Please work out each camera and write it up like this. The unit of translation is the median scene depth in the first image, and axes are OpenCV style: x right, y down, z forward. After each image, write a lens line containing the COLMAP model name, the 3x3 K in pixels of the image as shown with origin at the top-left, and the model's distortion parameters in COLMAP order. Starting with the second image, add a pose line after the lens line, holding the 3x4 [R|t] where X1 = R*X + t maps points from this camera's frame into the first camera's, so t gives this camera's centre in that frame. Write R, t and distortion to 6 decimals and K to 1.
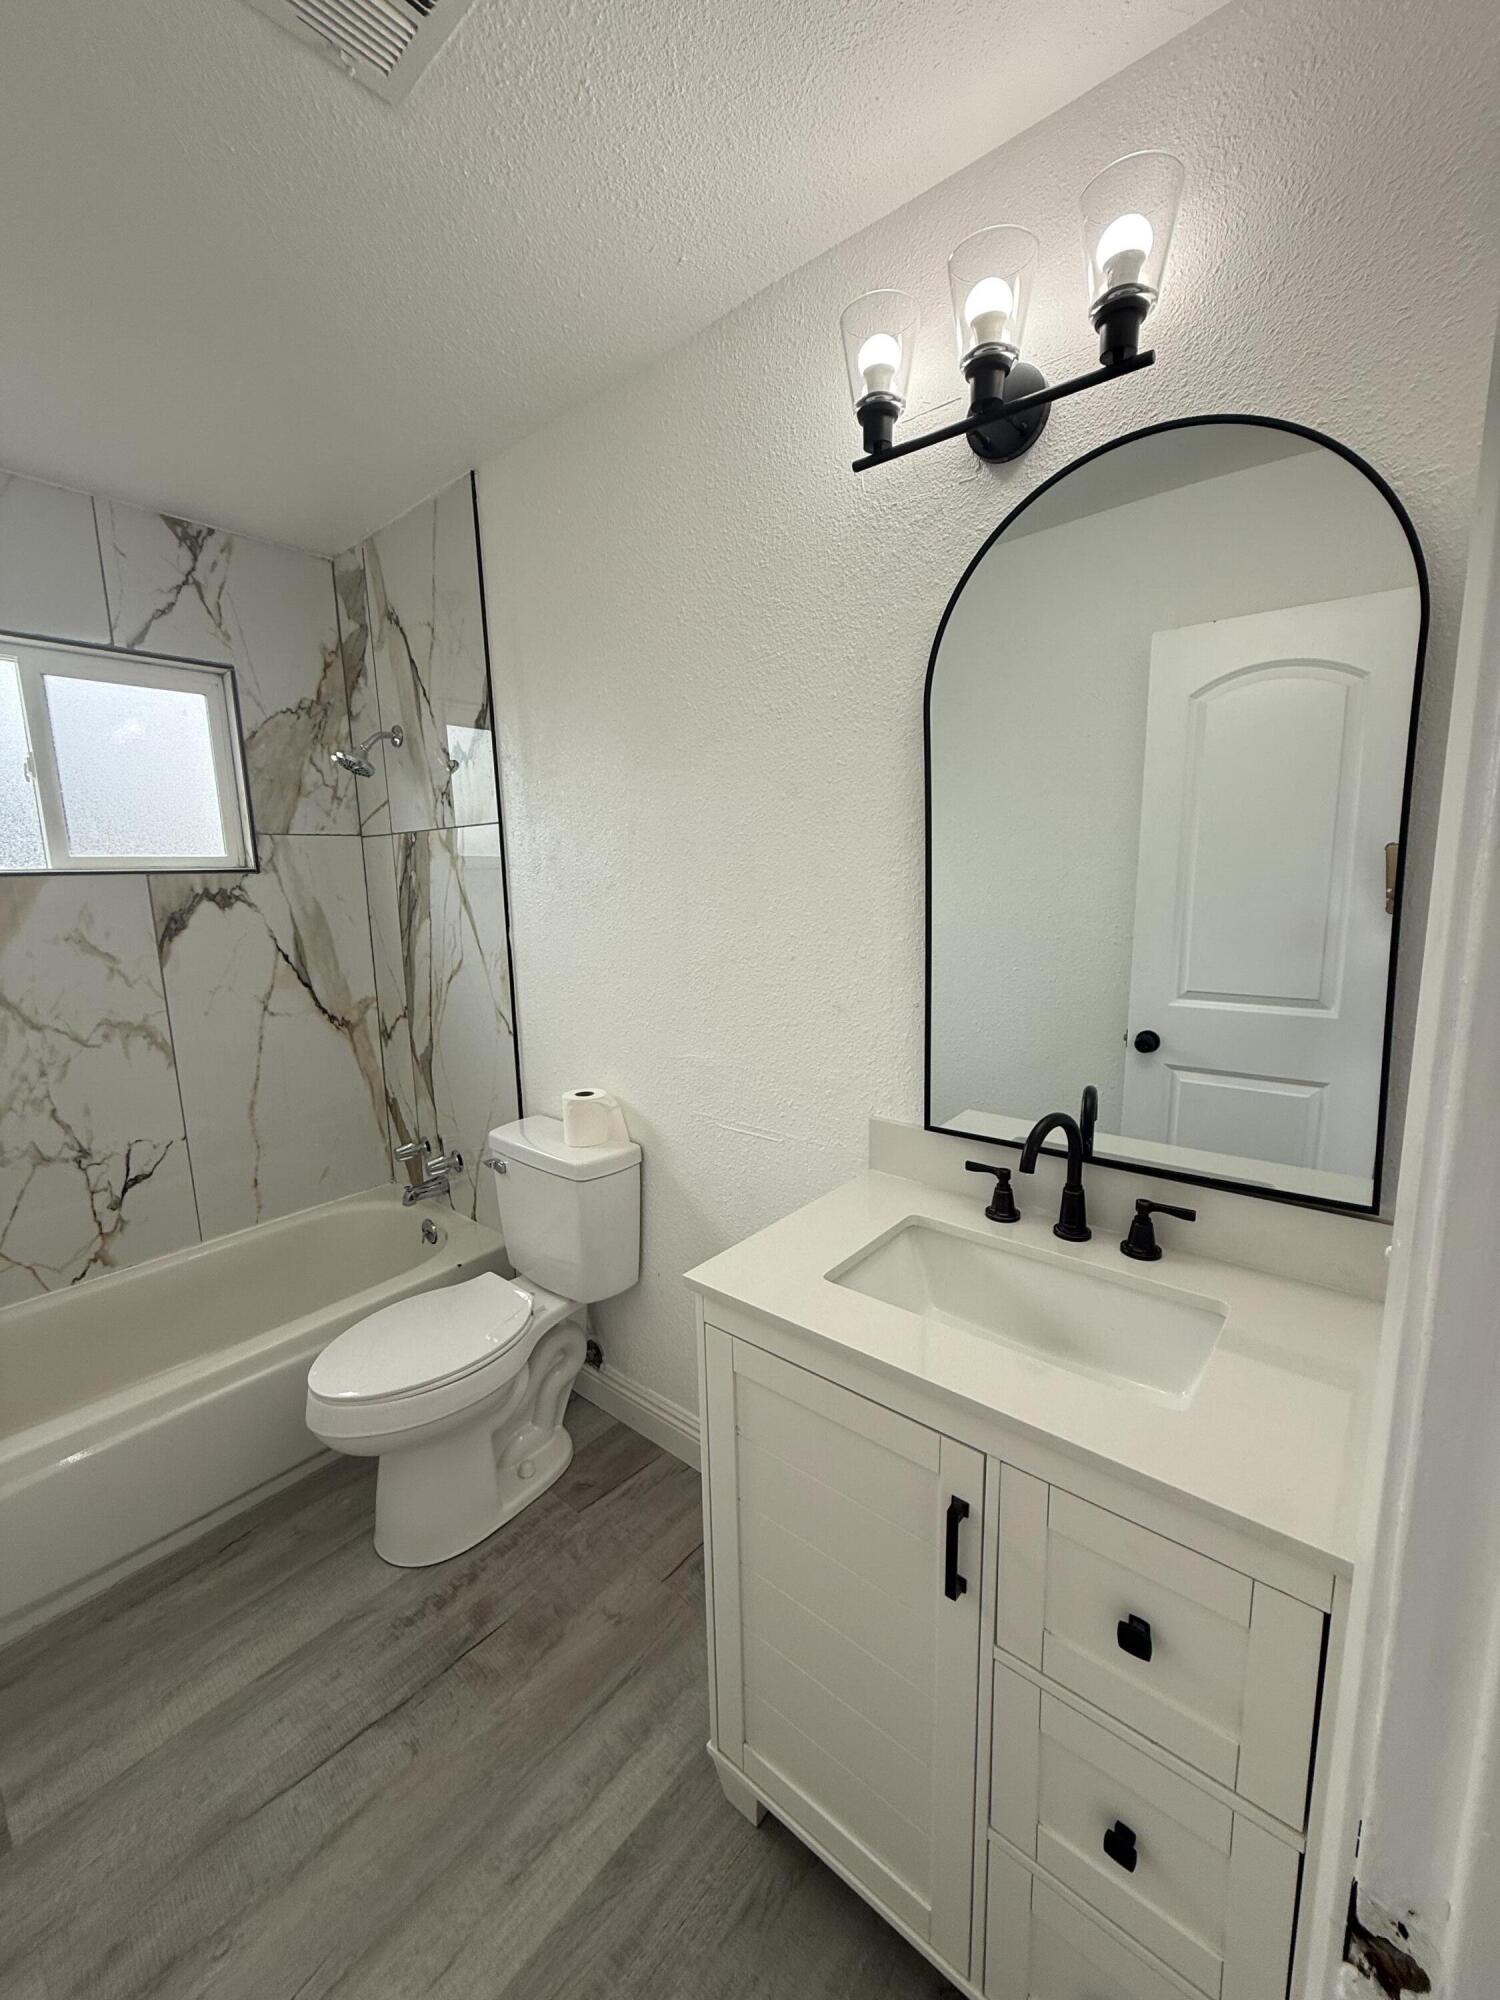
lens RADIAL K [[792.0, 0, 748.9], [0, 792.0, 998.5], [0, 0, 1]] dist [-0.000002, 0.000099]
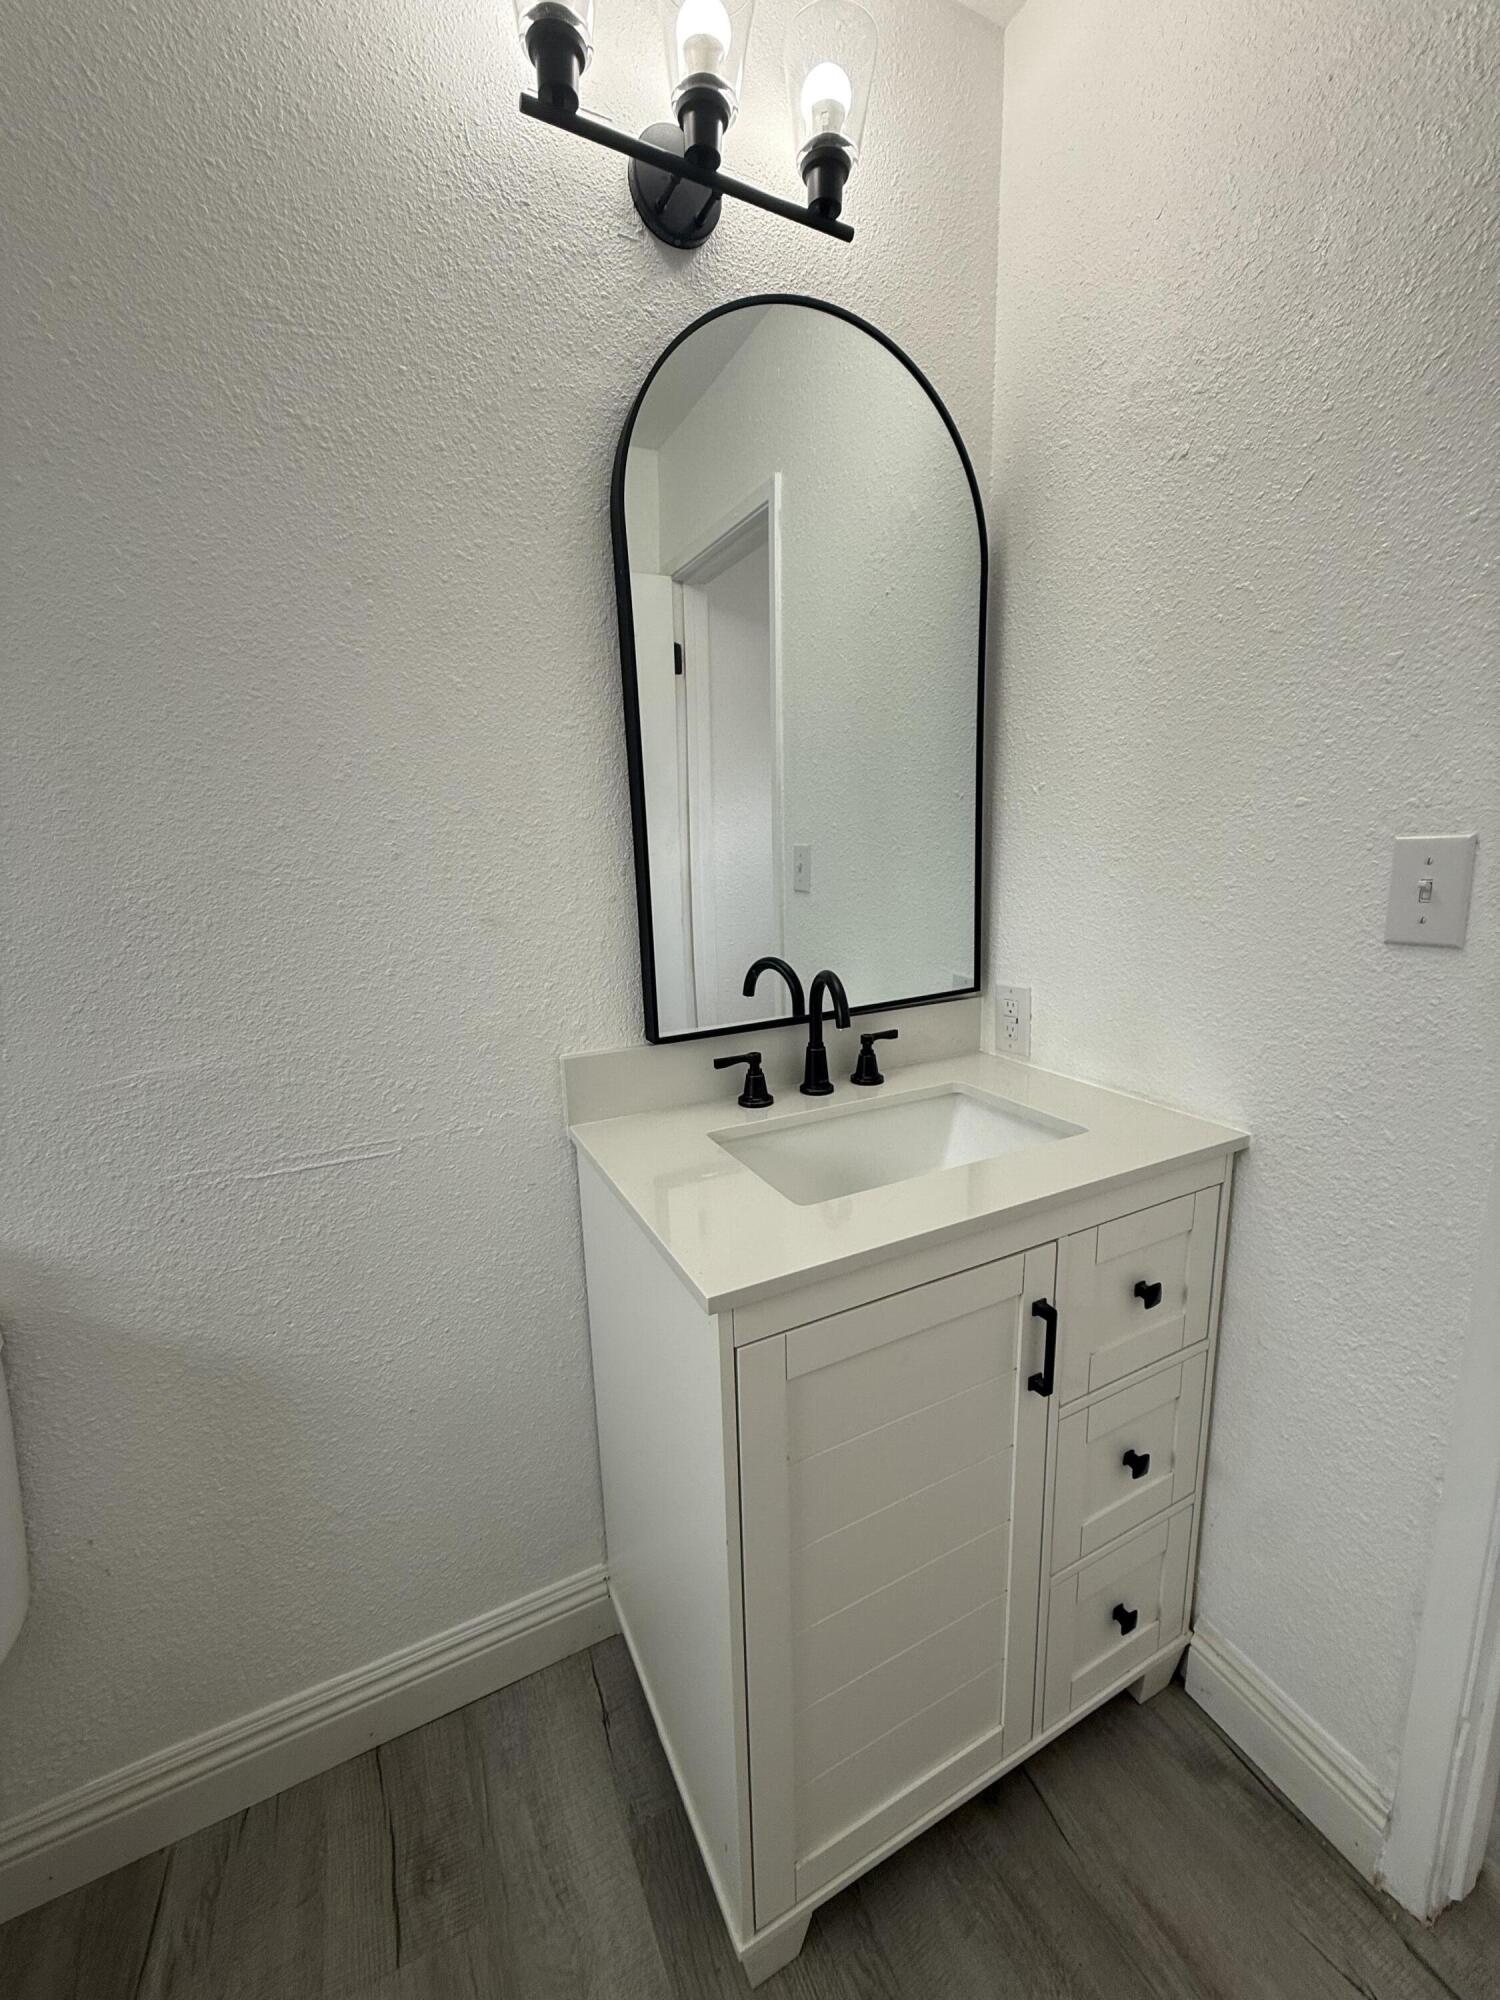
lens RADIAL K [[789.6, 0, 750.0], [0, 789.6, 1000.0], [0, 0, 1]] dist [0.000574, 0.000218]
pose [[0.400678, -0.167983, 0.900688, -0.290369], [0.165293, 0.980172, 0.109275, 0.027431], [-0.901185, 0.105093, 0.420500, 0.333940]]
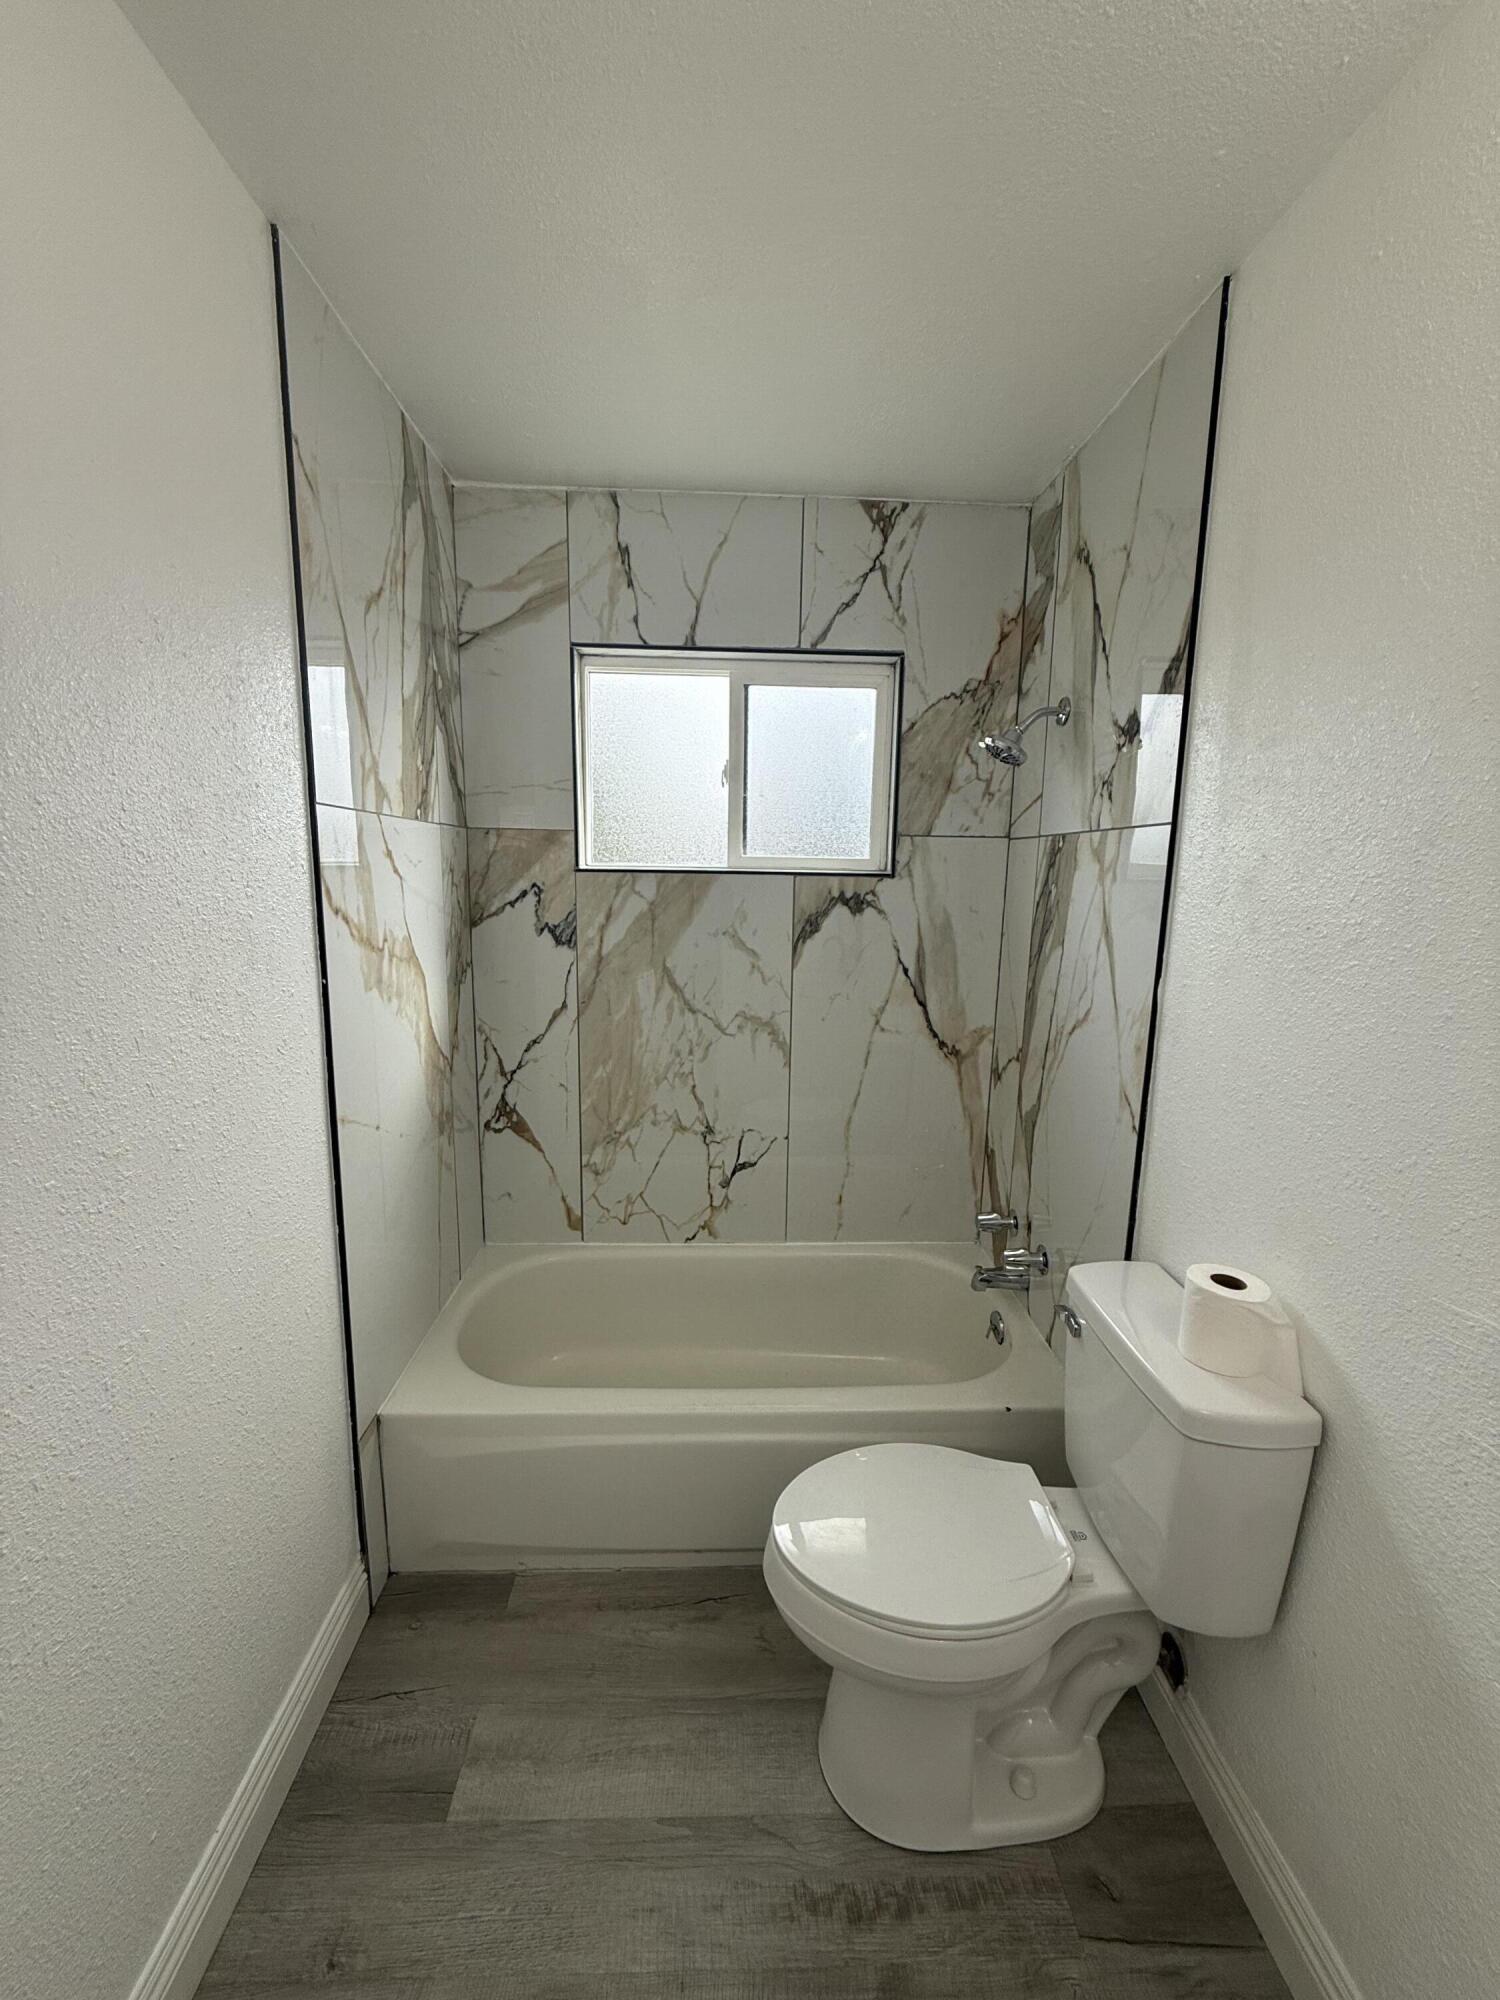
lens RADIAL K [[792.0, 0, 748.9], [0, 792.0, 998.5], [0, 0, 1]] dist [-0.000002, 0.000099]
pose [[0.669843, 0.157470, -0.725613, -0.043739], [-0.152539, 0.985592, 0.073075, -0.065803], [0.726665, 0.061736, 0.684212, 0.272981]]
